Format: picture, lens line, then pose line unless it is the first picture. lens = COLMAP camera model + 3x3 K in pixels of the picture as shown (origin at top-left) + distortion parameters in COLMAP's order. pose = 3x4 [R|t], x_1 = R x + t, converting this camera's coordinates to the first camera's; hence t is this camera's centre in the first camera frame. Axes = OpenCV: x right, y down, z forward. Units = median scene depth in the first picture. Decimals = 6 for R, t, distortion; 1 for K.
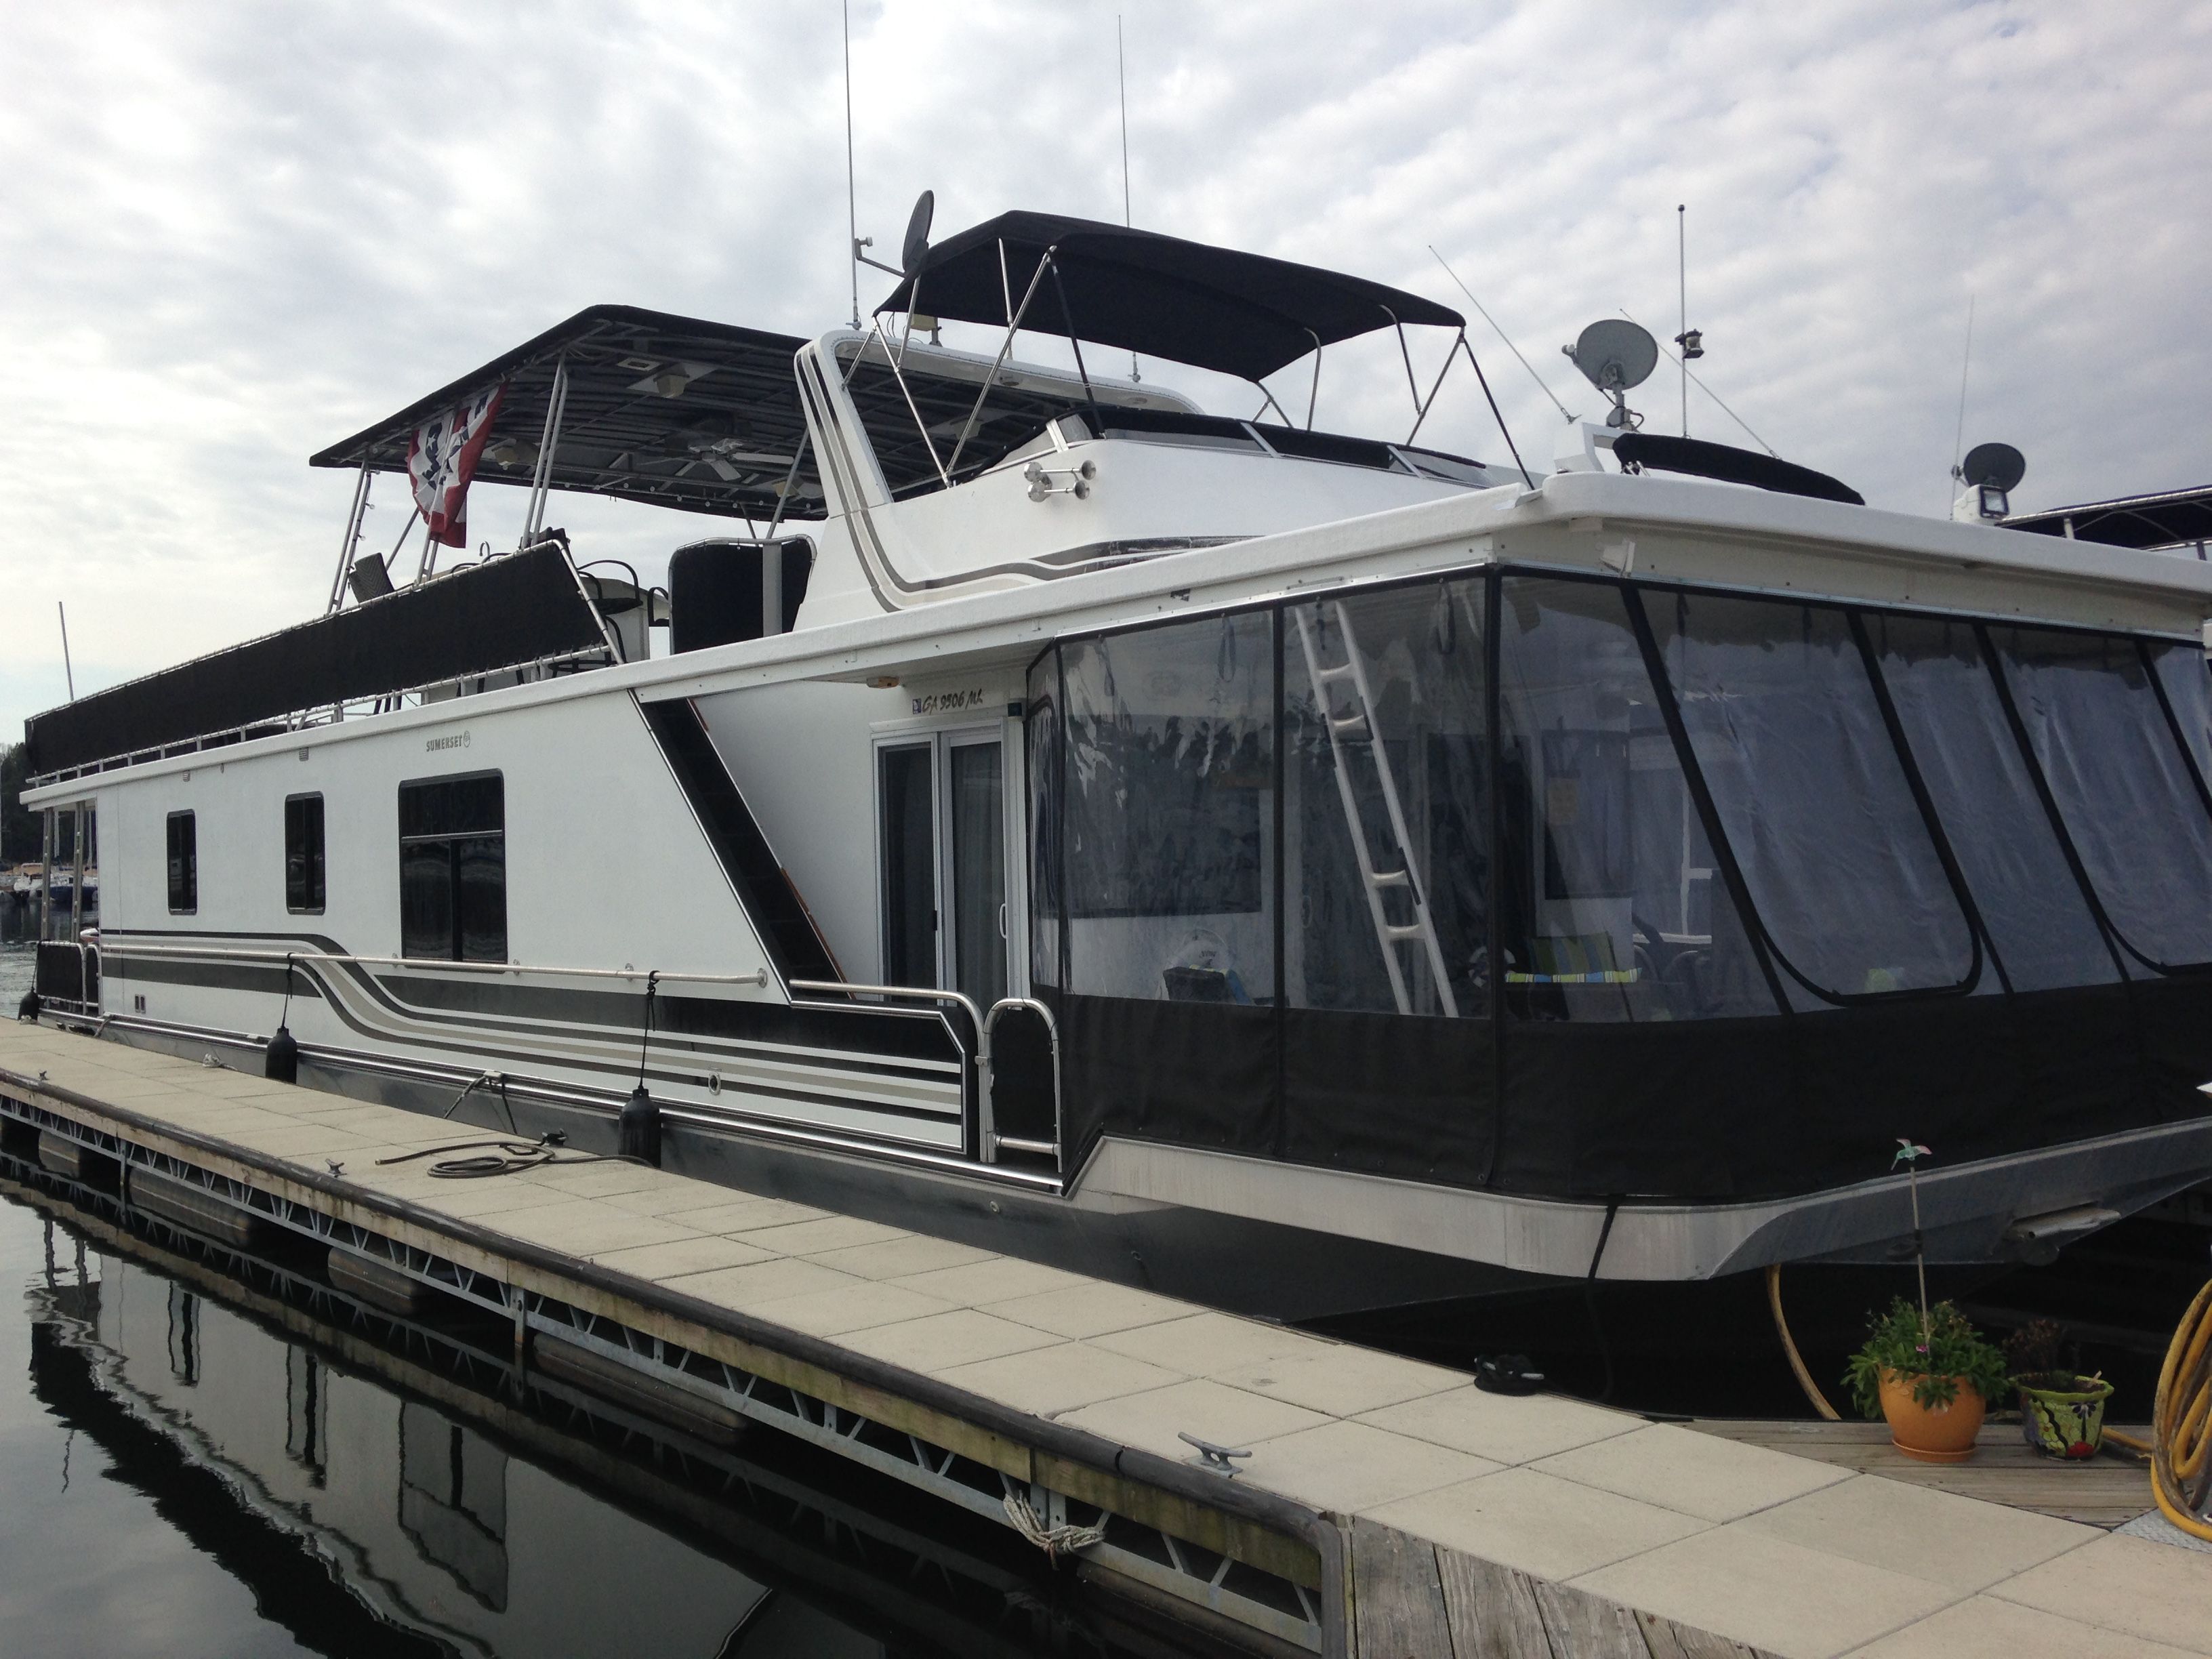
lens RADIAL K [[2015.0, 0, 1106.0], [0, 2015.0, 829.5], [0, 0, 1]] dist [0.001408, -0.003193]
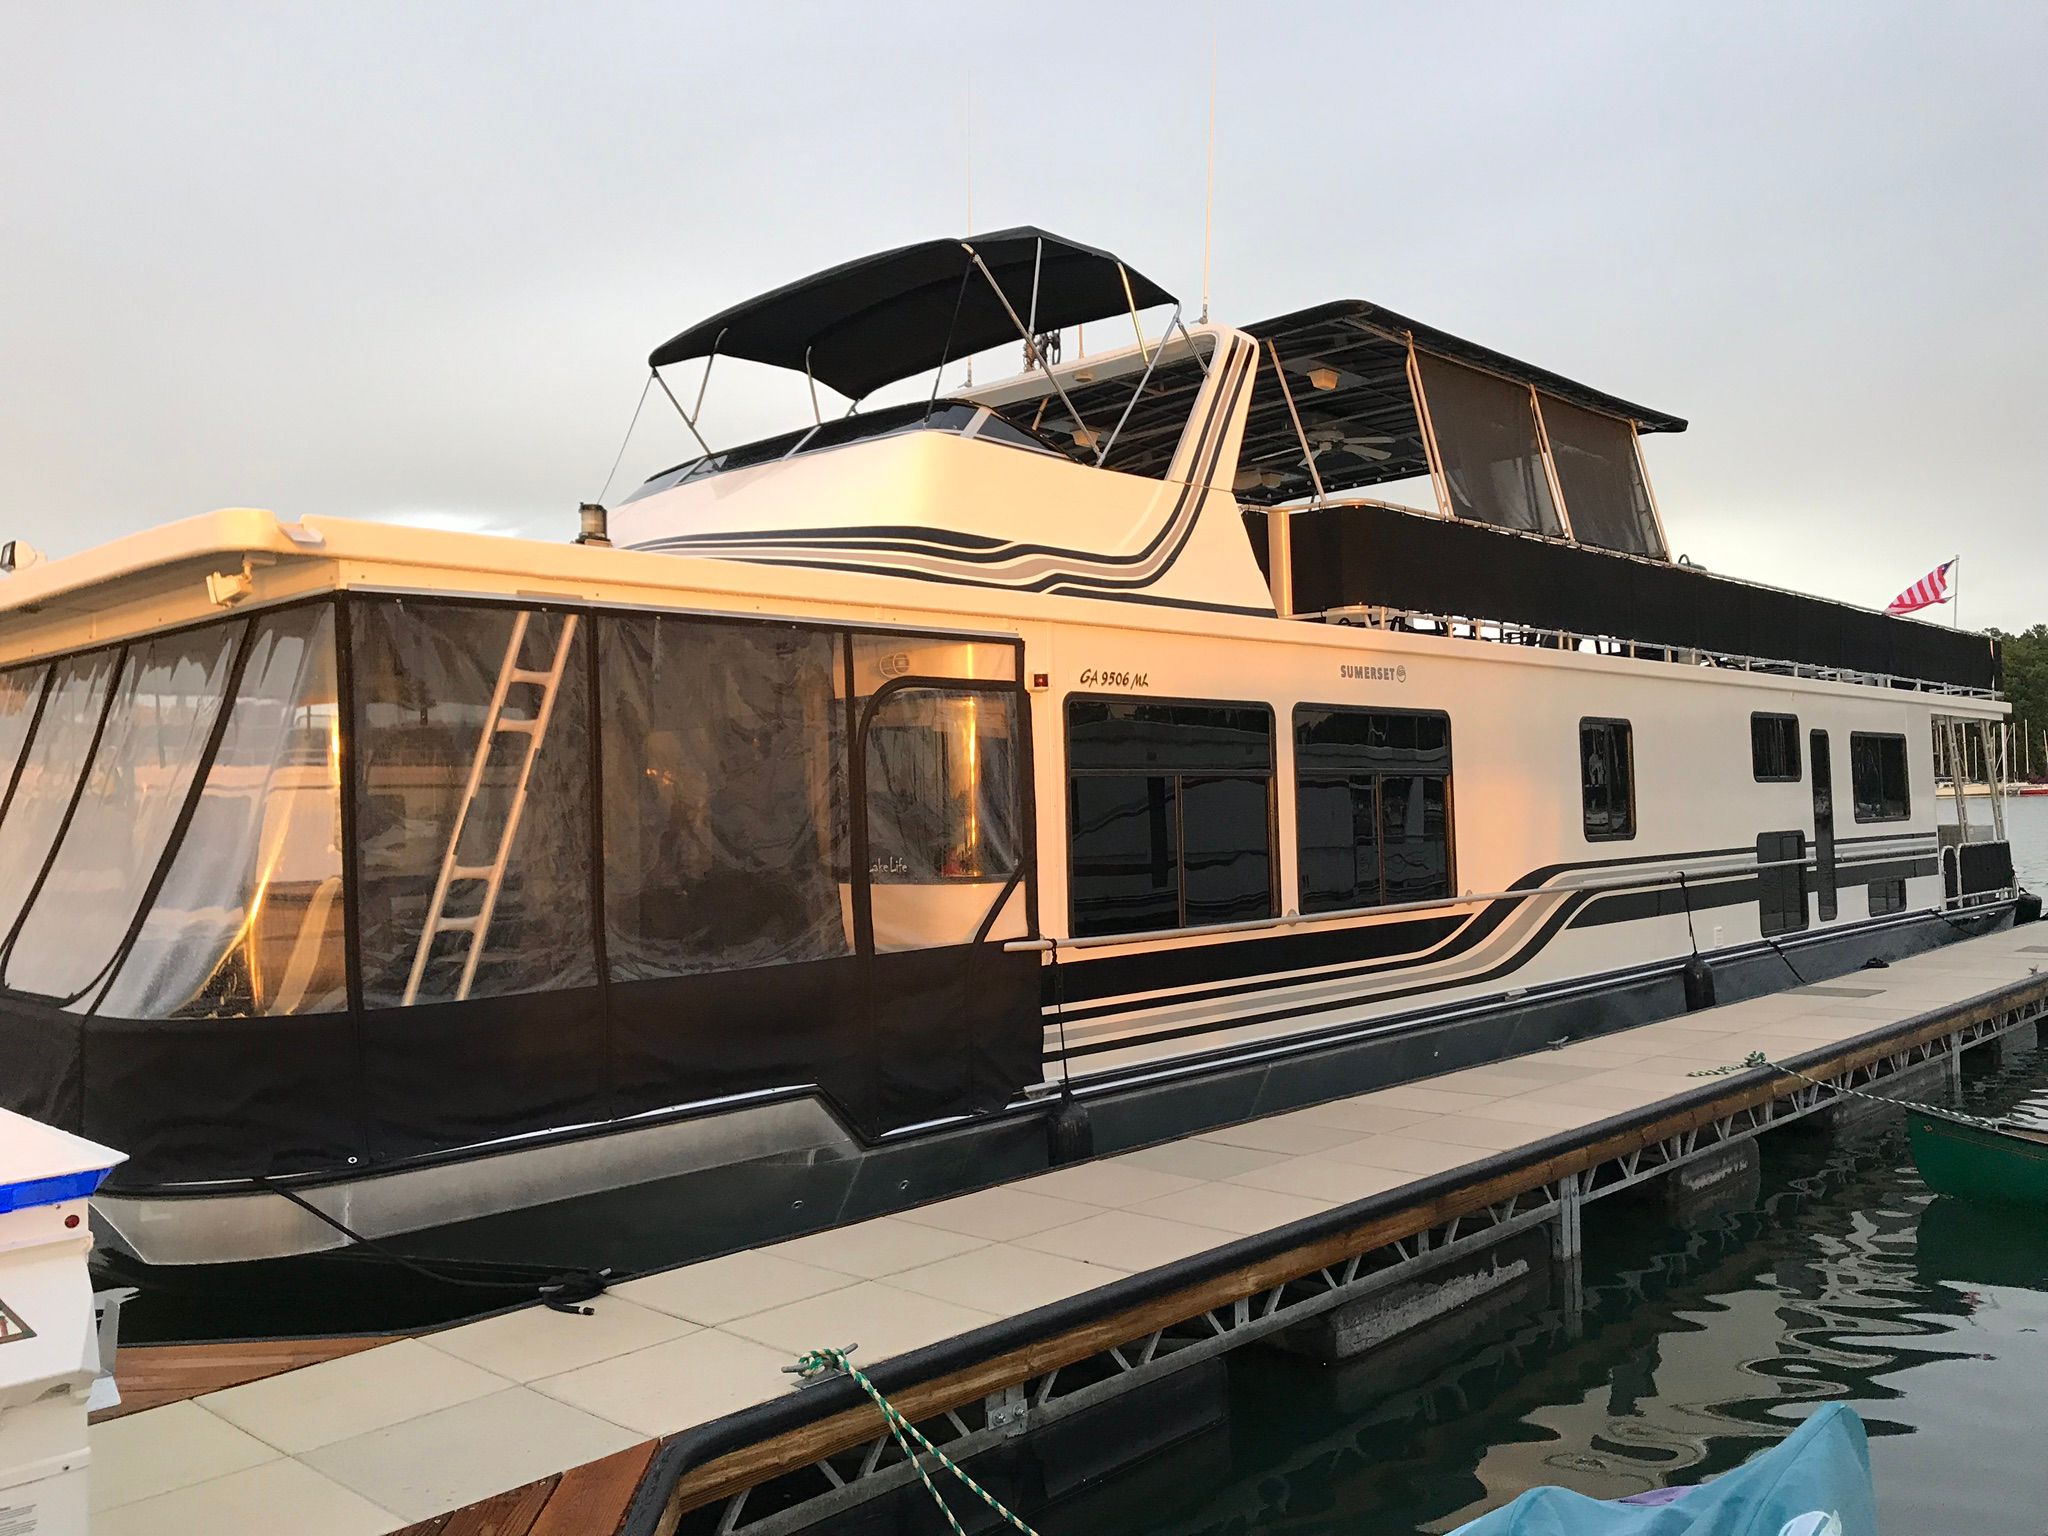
lens RADIAL K [[1547.5, 0, 1024.0], [0, 1547.5, 768.0], [0, 0, 1]] dist [0.009081, -0.005609]
pose [[-0.083746, 0.042480, 0.995581, -1.008911], [0.003914, 0.999097, -0.042301, 0.029673], [-0.996479, 0.000354, -0.083836, 1.213040]]
